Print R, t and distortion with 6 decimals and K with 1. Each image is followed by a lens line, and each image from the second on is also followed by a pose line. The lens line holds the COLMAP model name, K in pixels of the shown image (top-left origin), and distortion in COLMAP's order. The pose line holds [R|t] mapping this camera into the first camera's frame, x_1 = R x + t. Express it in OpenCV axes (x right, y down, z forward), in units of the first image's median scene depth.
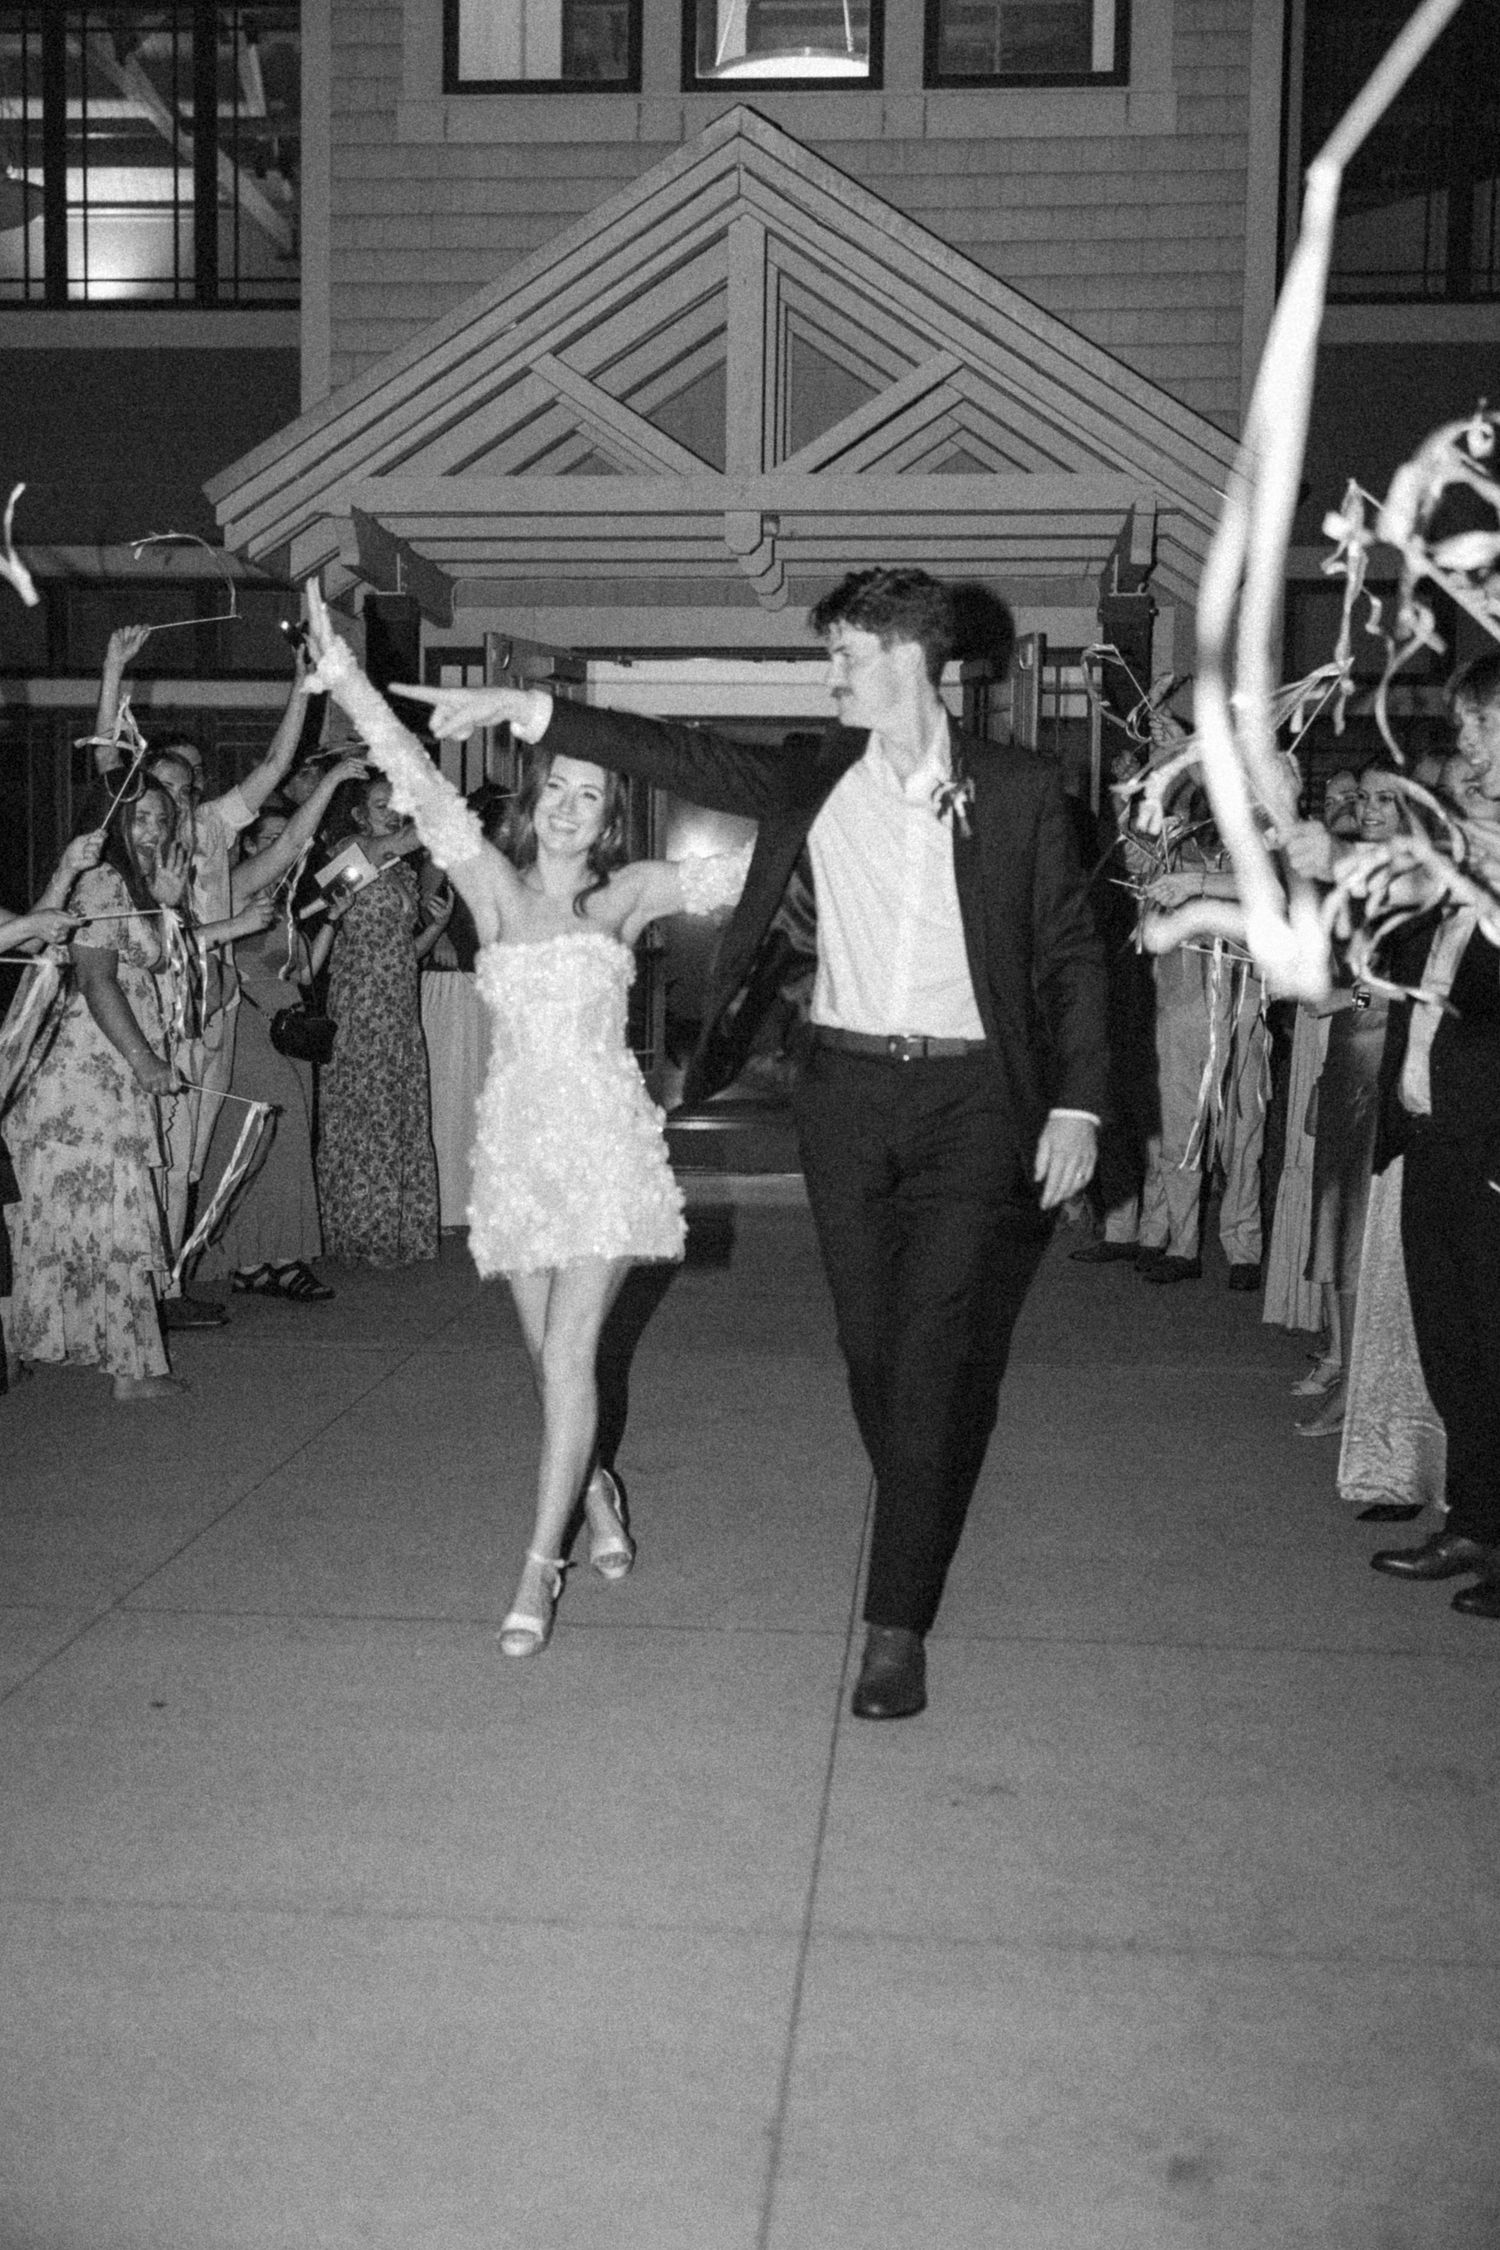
lens RADIAL K [[2639.6, 0, 750.0], [0, 2639.6, 1125.0], [0, 0, 1]] dist [0.173922, -0.541162]
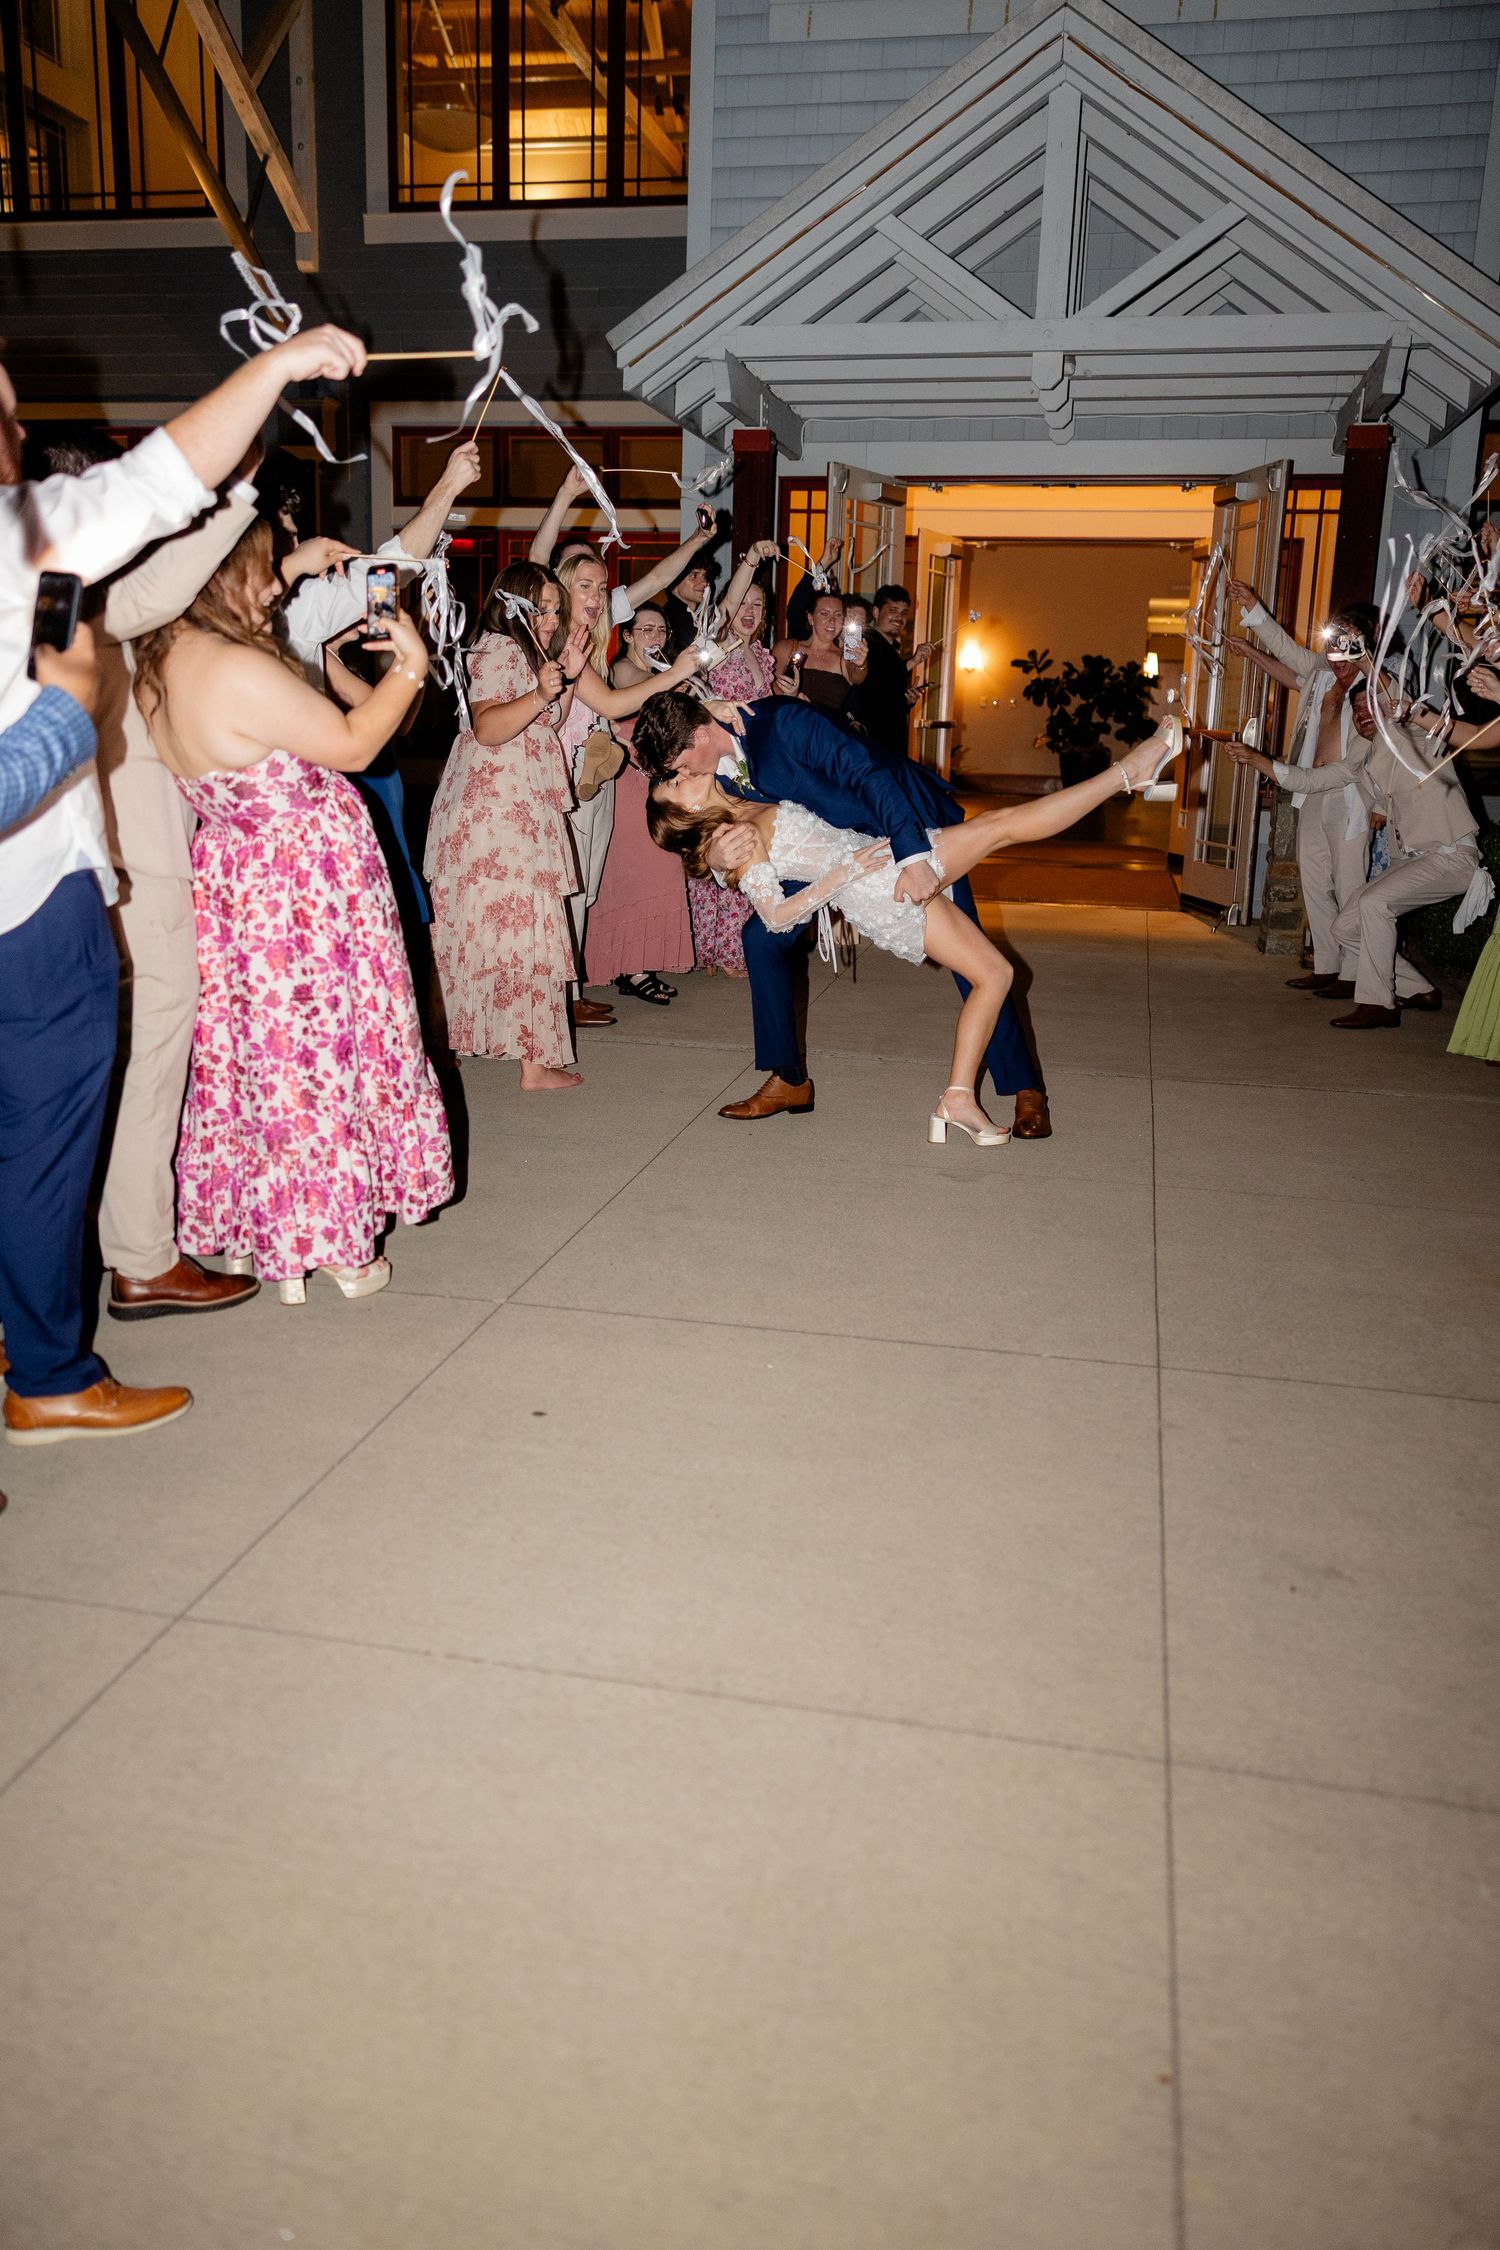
lens RADIAL K [[1739.9, 0, 750.0], [0, 1739.9, 1125.0], [0, 0, 1]] dist [0.009893, 0.003514]
pose [[0.991815, 0.041069, -0.120898, -0.025148], [-0.020781, 0.986155, 0.164516, -0.012849], [0.125980, -0.160657, 0.978937, 0.149332]]
